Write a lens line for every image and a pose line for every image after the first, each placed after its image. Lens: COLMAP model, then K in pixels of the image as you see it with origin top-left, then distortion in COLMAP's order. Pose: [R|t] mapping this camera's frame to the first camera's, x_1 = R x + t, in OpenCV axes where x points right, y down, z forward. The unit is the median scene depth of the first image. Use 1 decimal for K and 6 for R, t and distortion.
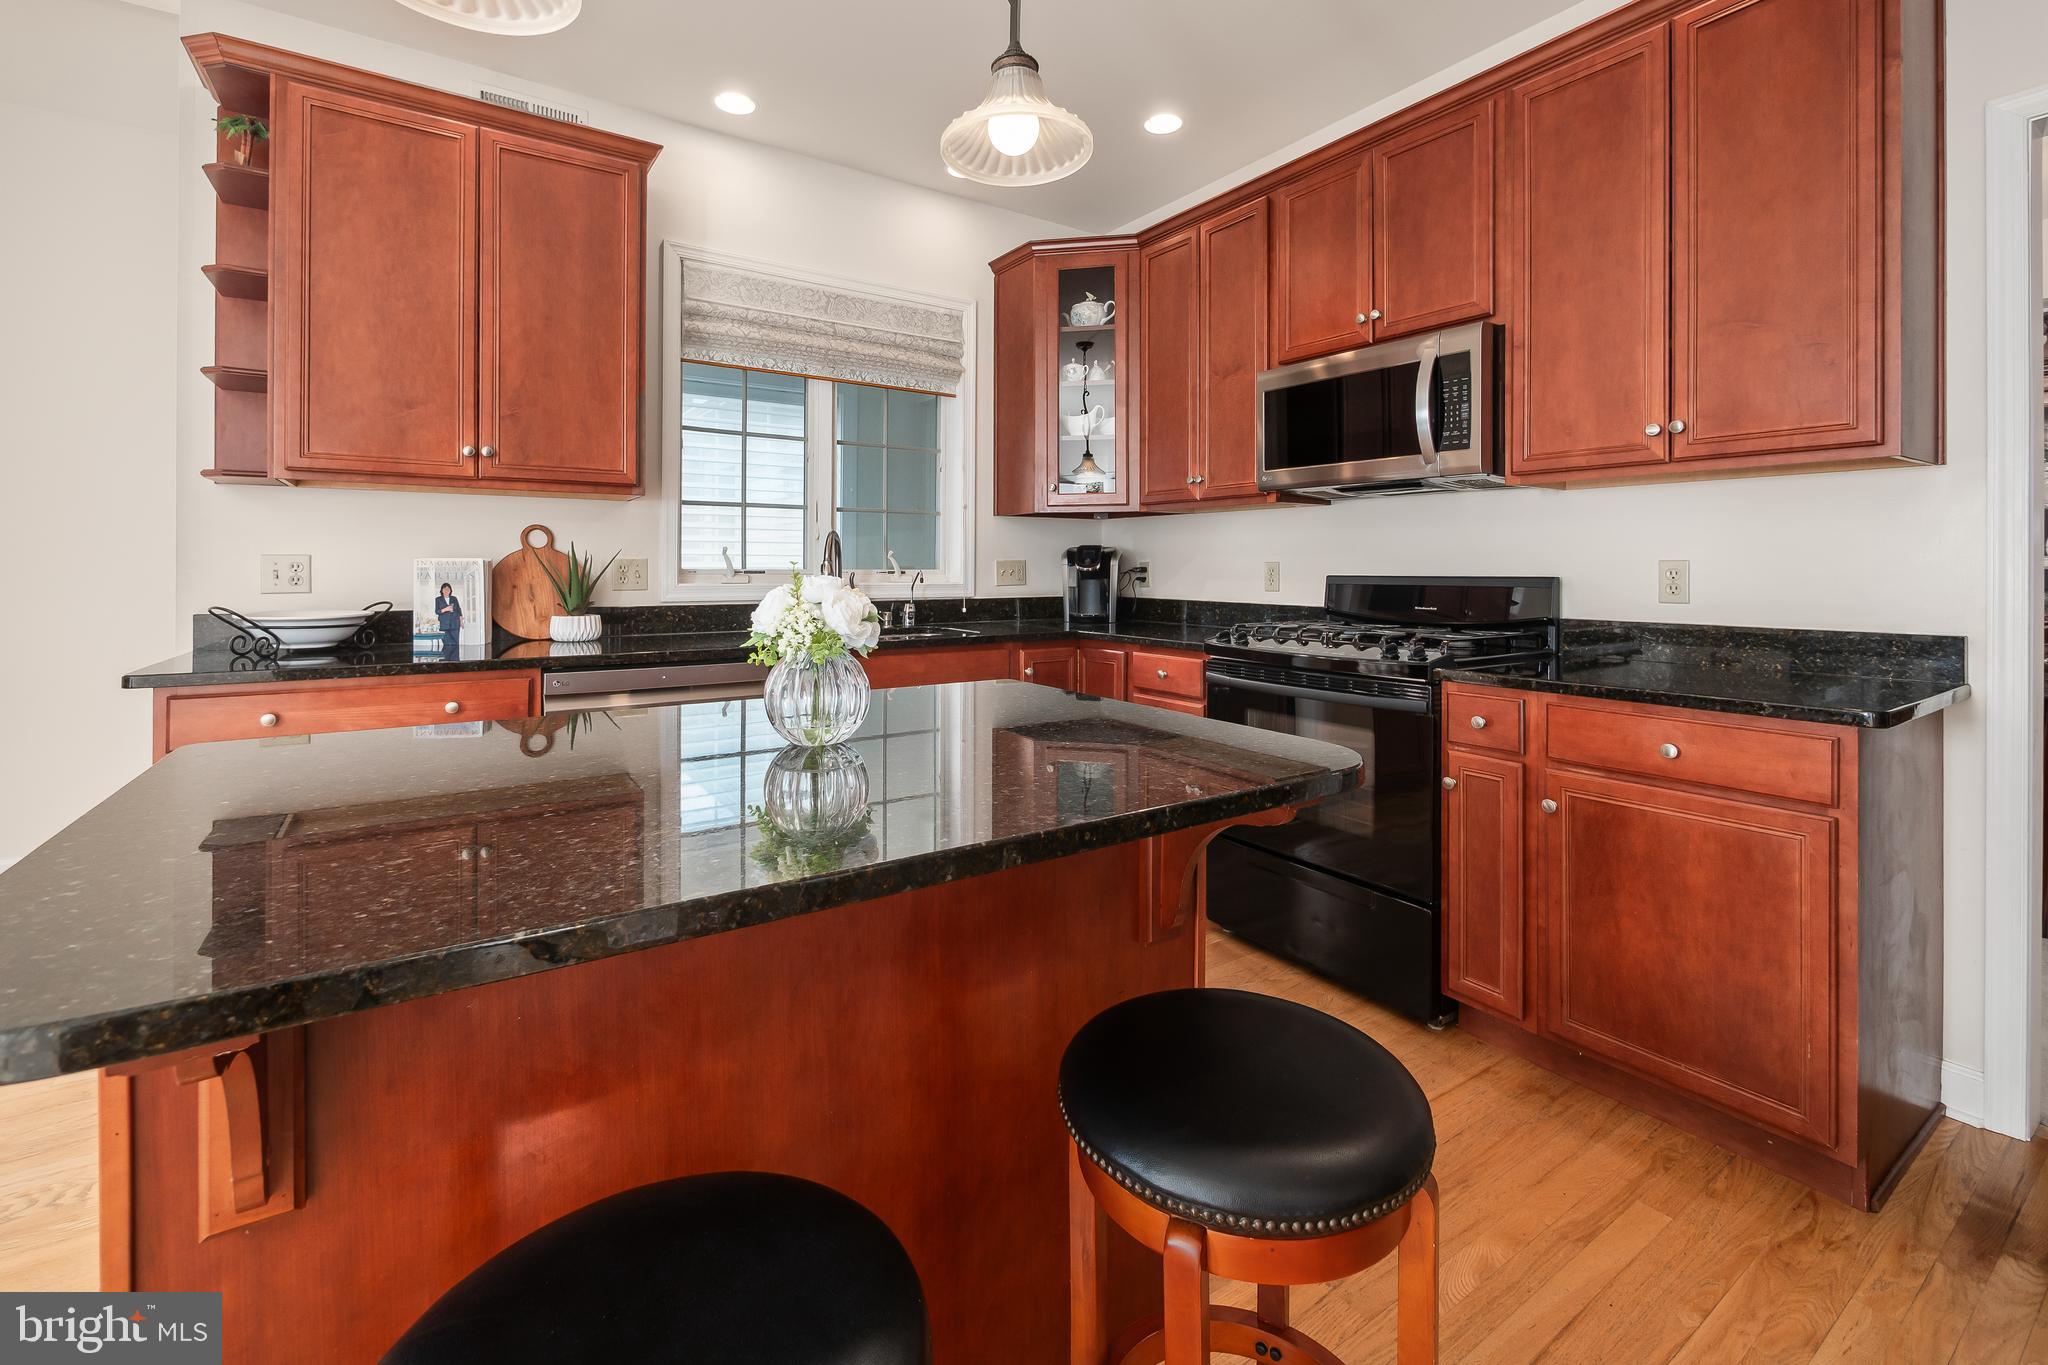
lens RADIAL K [[875.5, 0, 1005.1], [0, 875.5, 569.3], [0, 0, 1]] dist [0.001435, -0.001165]
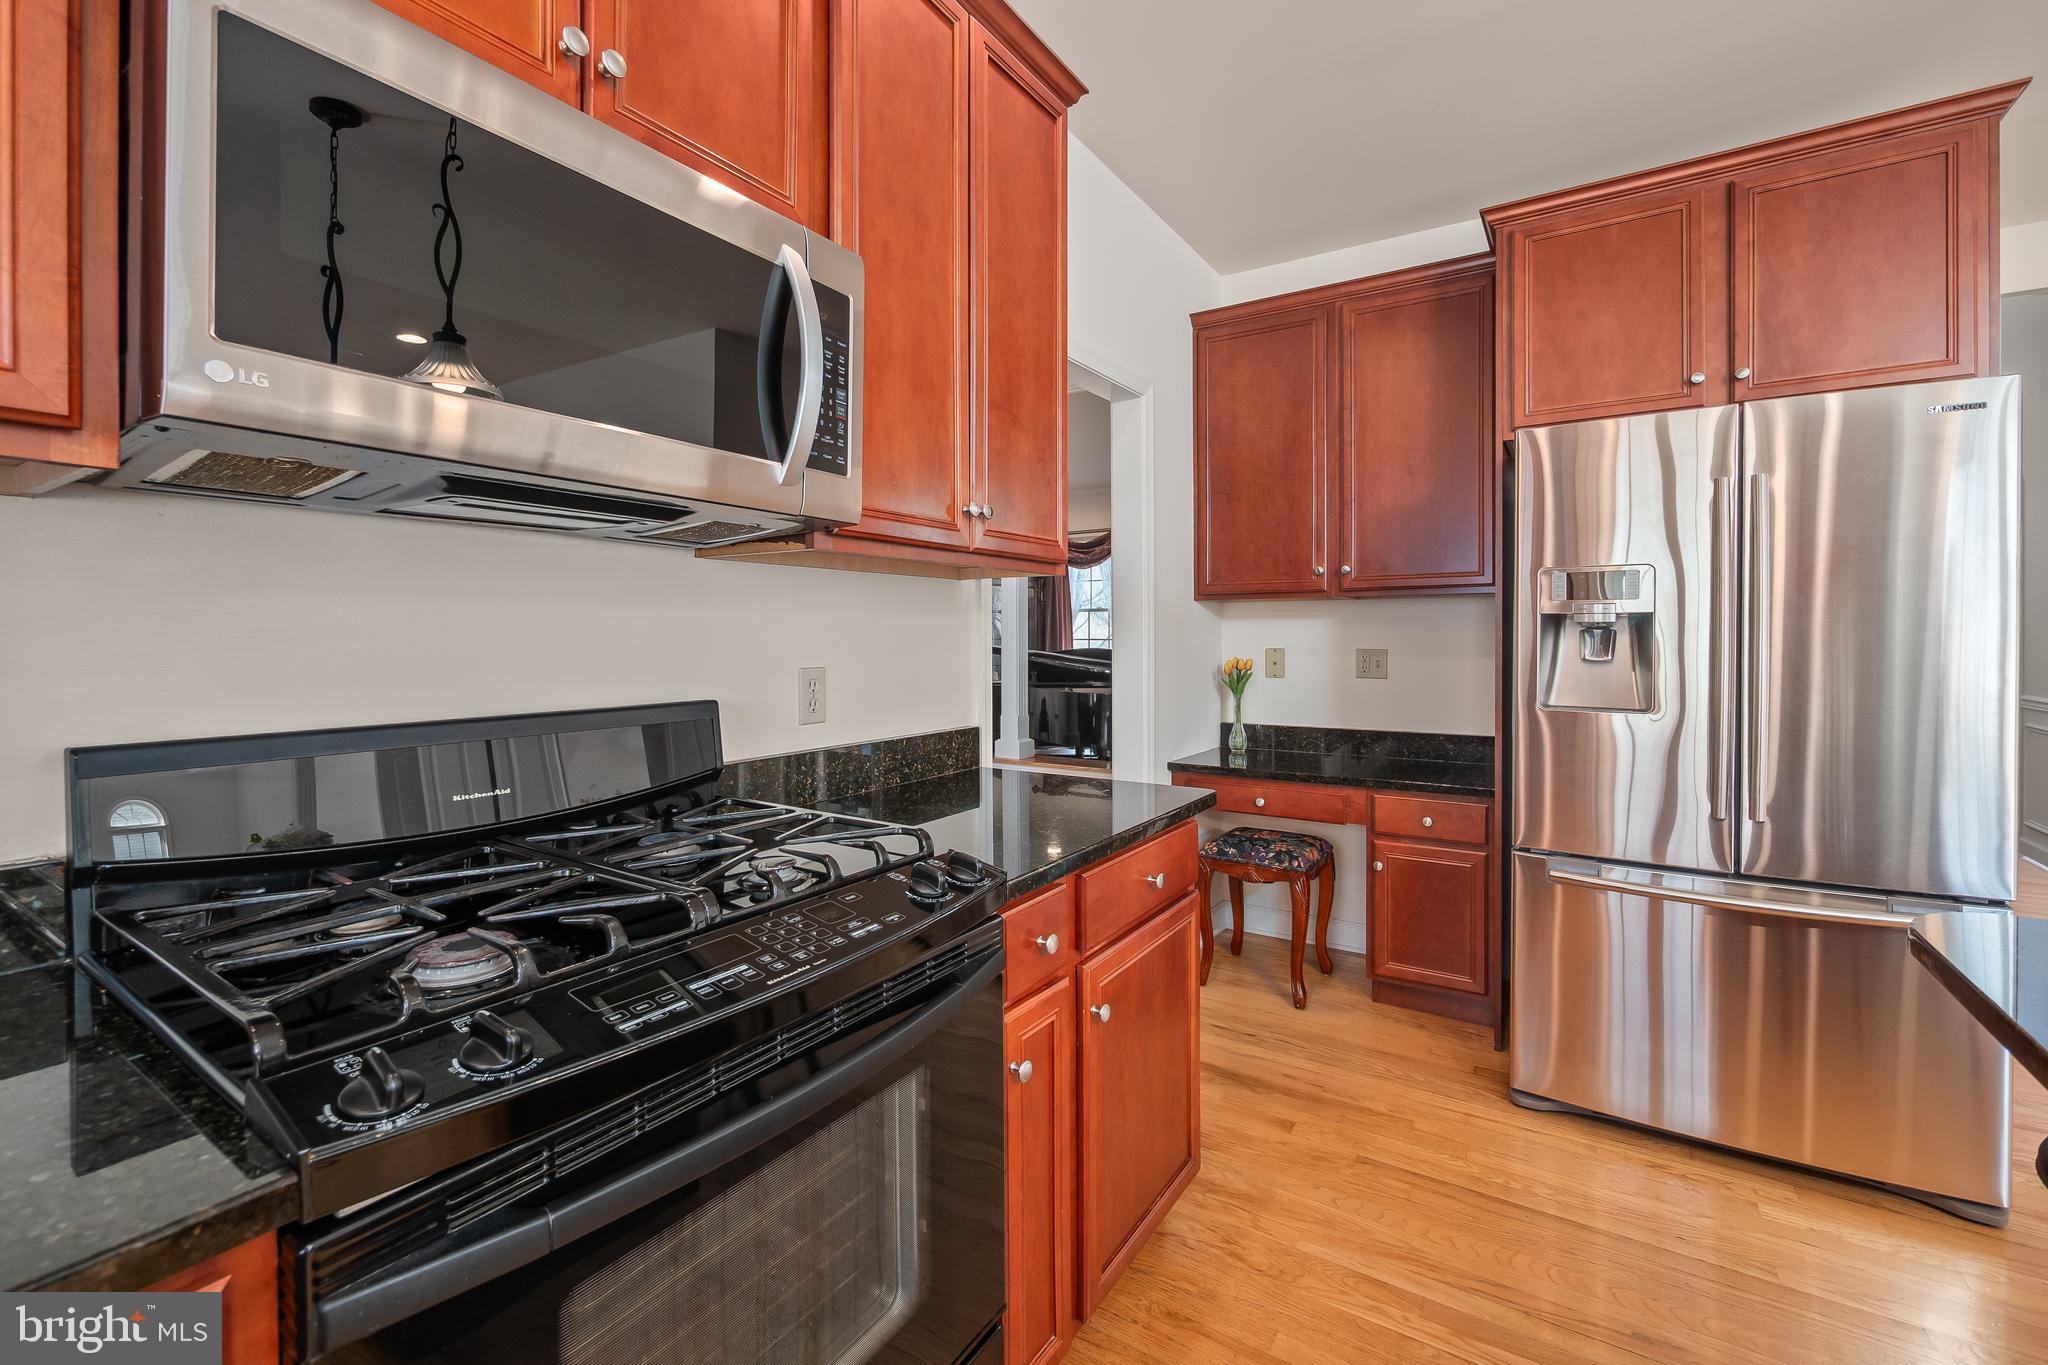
lens RADIAL K [[875.5, 0, 1043.1], [0, 875.5, 651.4], [0, 0, 1]] dist [0.001435, -0.001165]
pose [[-0.417202, -0.019102, 0.908613, -0.016022], [0.000264, 0.999776, 0.021140, -0.034851], [-0.908814, 0.009060, -0.417104, 0.975298]]
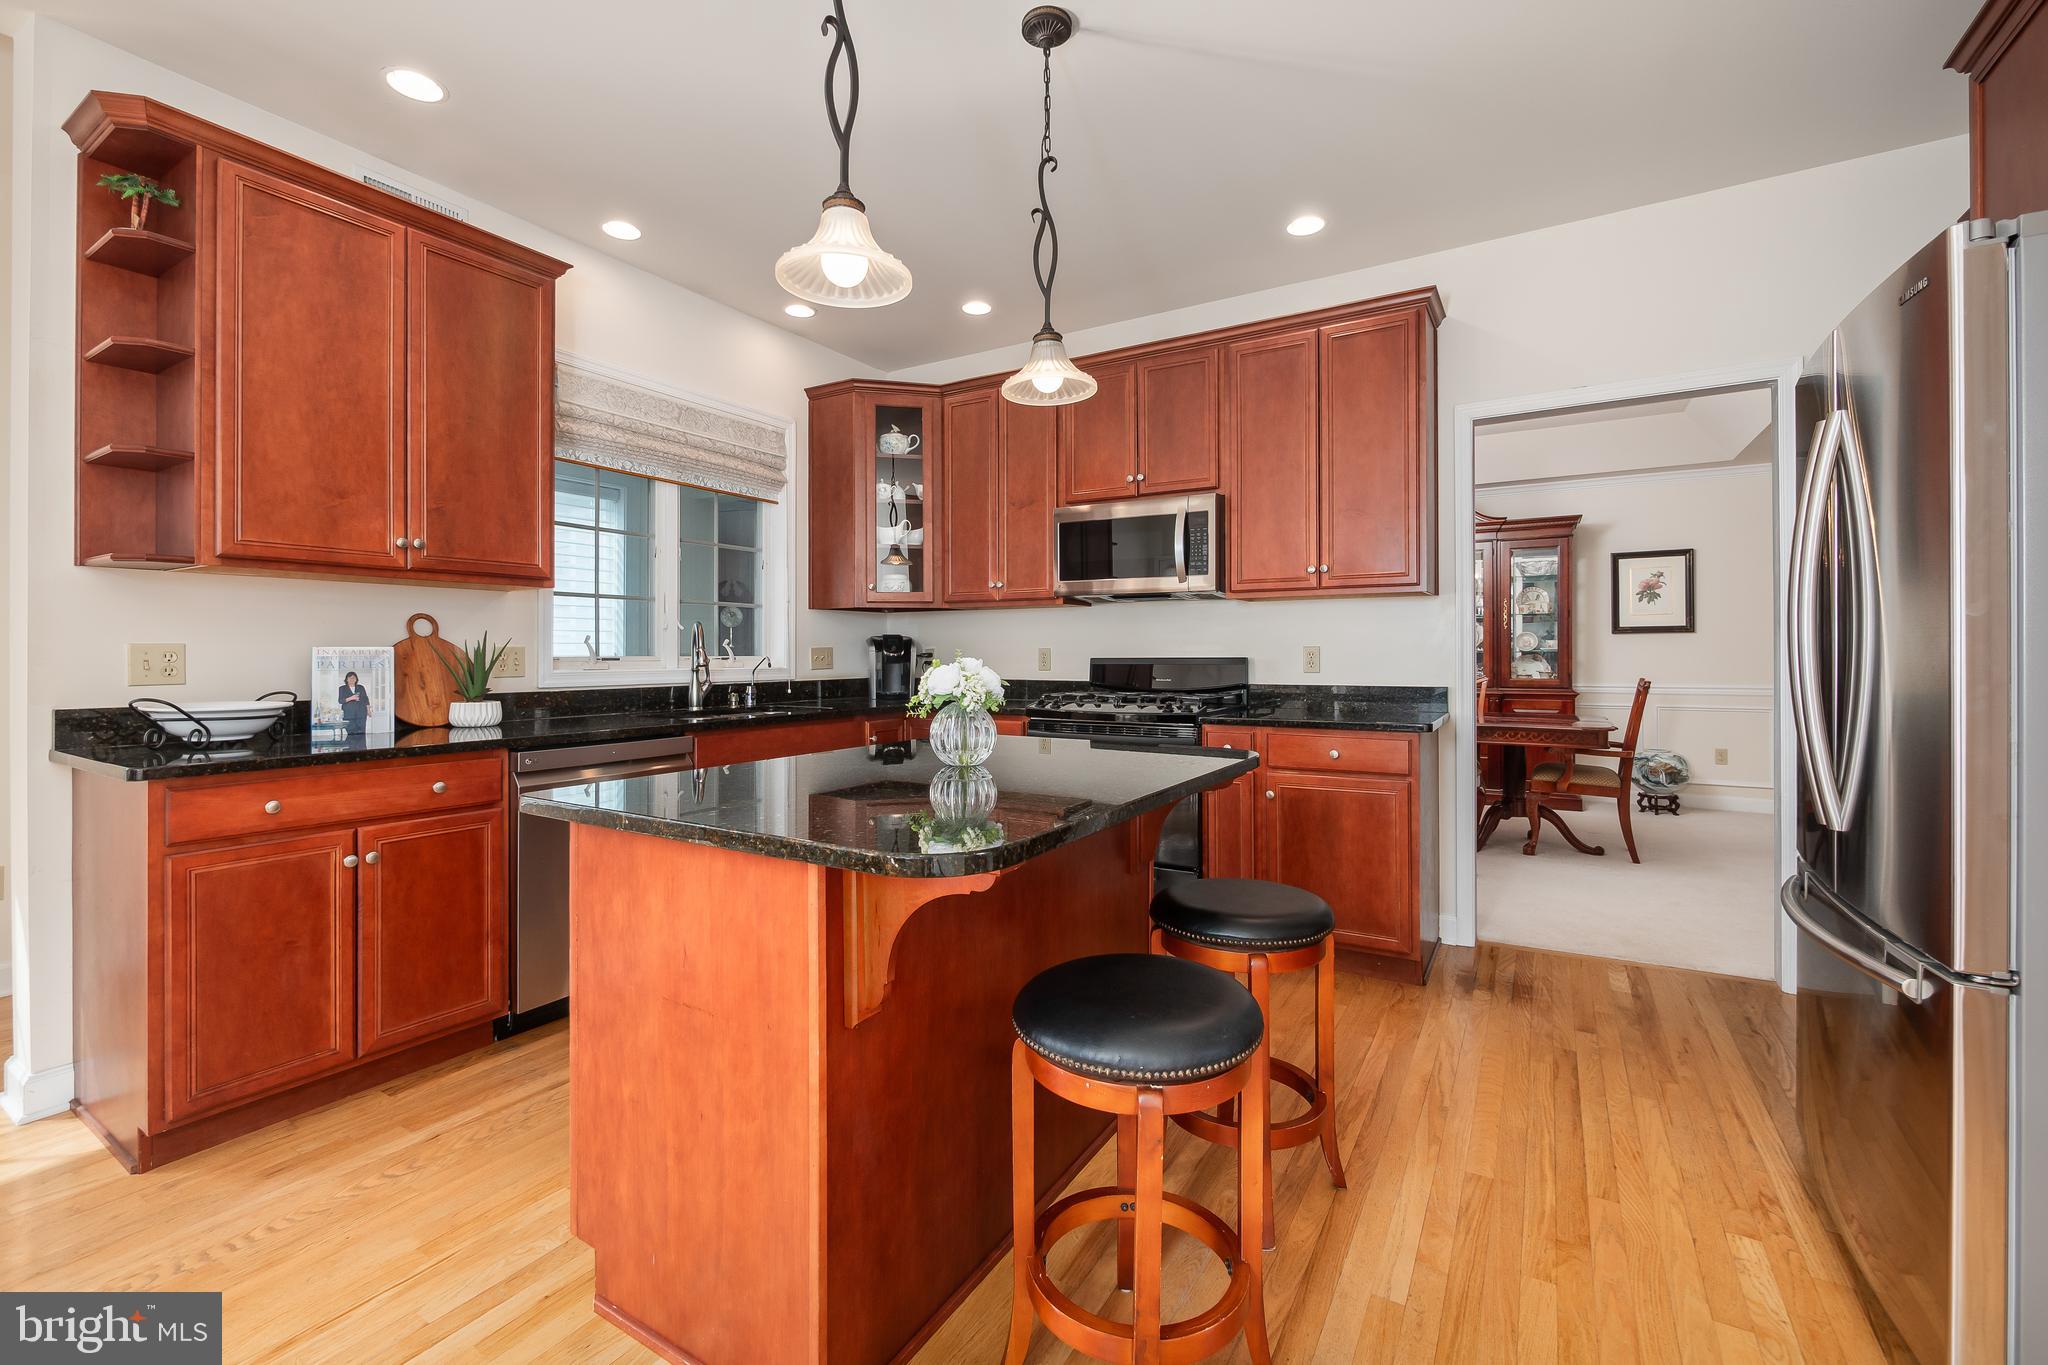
lens RADIAL K [[875.5, 0, 997.8], [0, 875.5, 653.8], [0, 0, 1]] dist [0.001435, -0.001165]
pose [[0.909400, -0.005564, 0.415885, -0.390565], [0.006596, 0.999978, -0.001046, 0.000967], [-0.415870, 0.003694, 0.909417, -0.215643]]
